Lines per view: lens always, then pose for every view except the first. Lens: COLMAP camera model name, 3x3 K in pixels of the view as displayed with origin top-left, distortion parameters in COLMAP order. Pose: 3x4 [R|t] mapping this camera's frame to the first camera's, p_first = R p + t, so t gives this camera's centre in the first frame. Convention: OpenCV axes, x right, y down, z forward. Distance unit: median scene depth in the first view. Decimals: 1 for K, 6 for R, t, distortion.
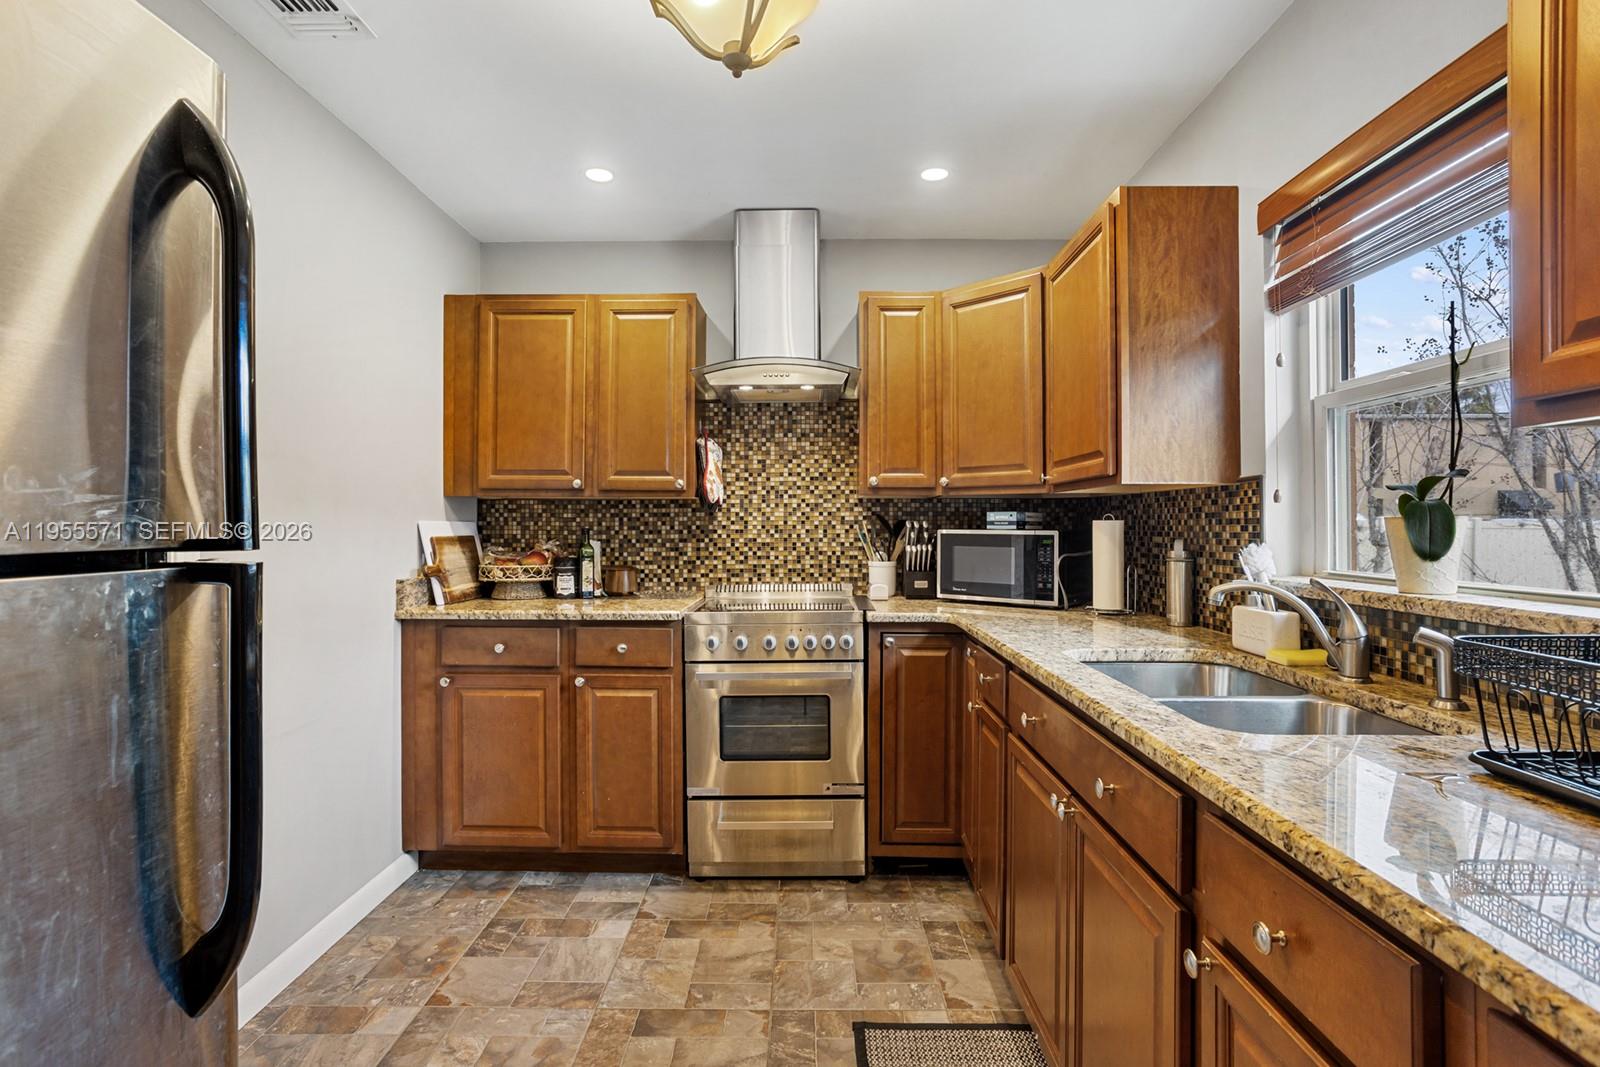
lens RADIAL K [[776.4, 0, 809.7], [0, 776.4, 527.3], [0, 0, 1]] dist [-0.032154, 0.014612]
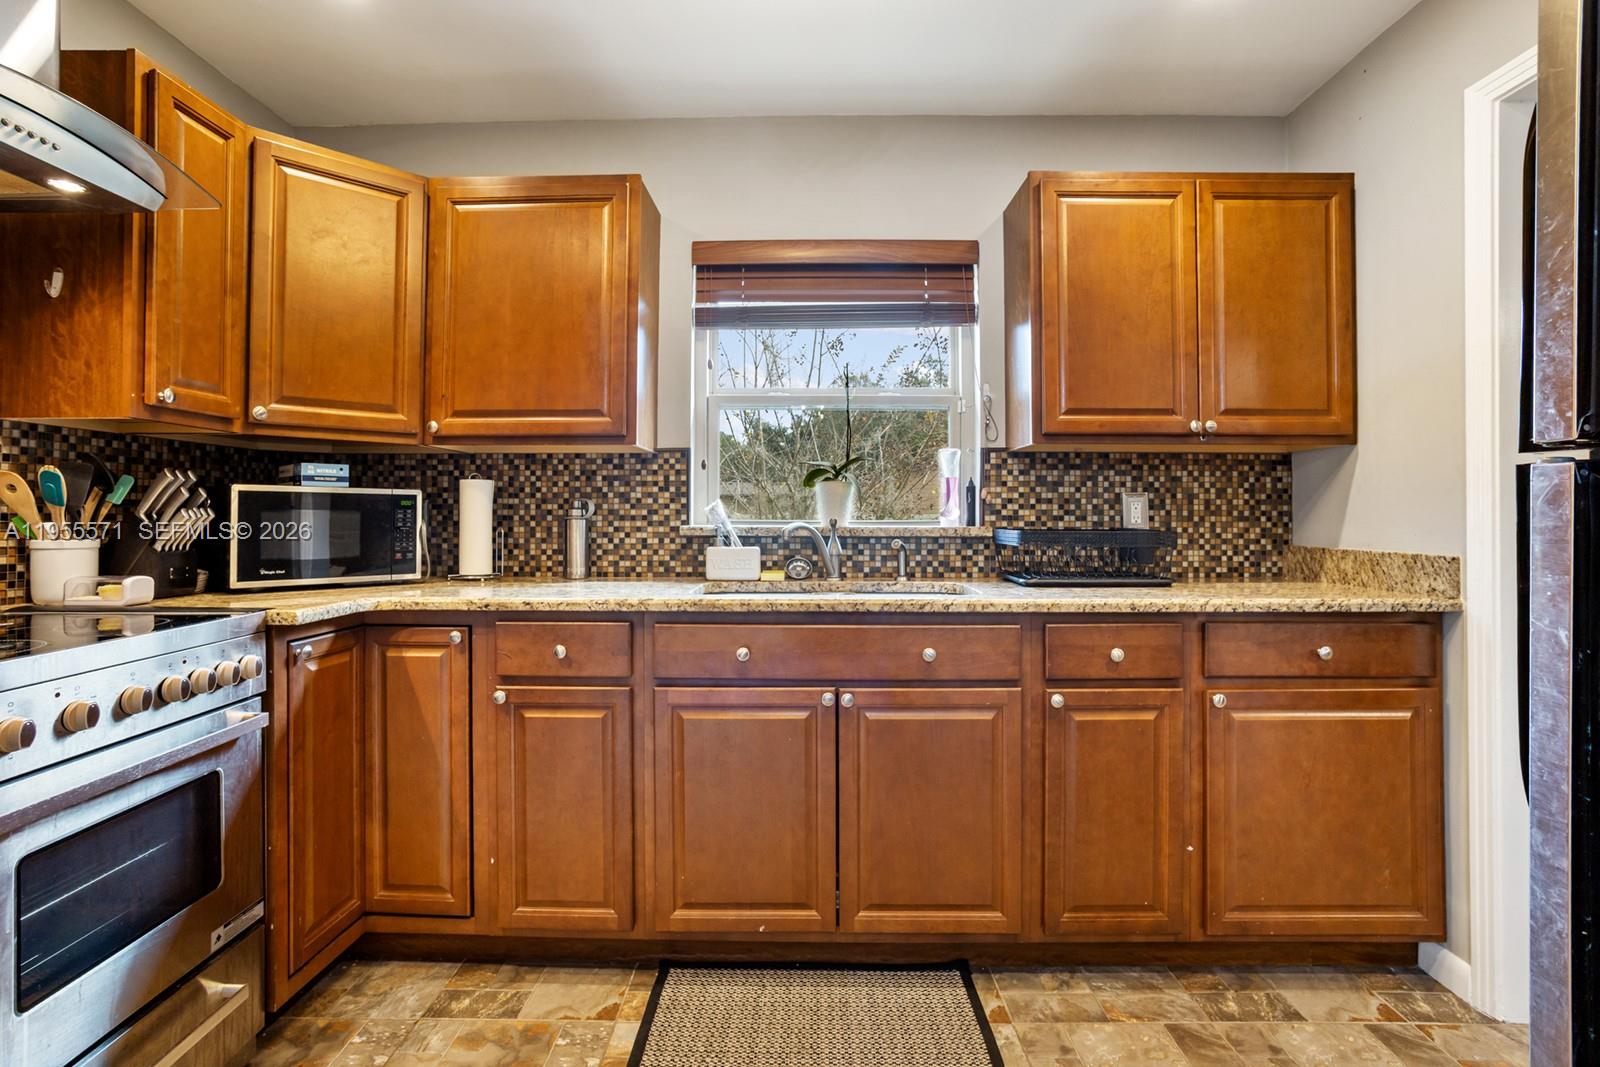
lens RADIAL K [[776.4, 0, 776.8], [0, 776.4, 509.7], [0, 0, 1]] dist [-0.032154, 0.014612]
pose [[0.023193, 0.006865, 0.999707, -0.591089], [0.002759, 0.999972, -0.006931, 0.037667], [-0.999727, 0.002919, 0.023174, 0.665238]]
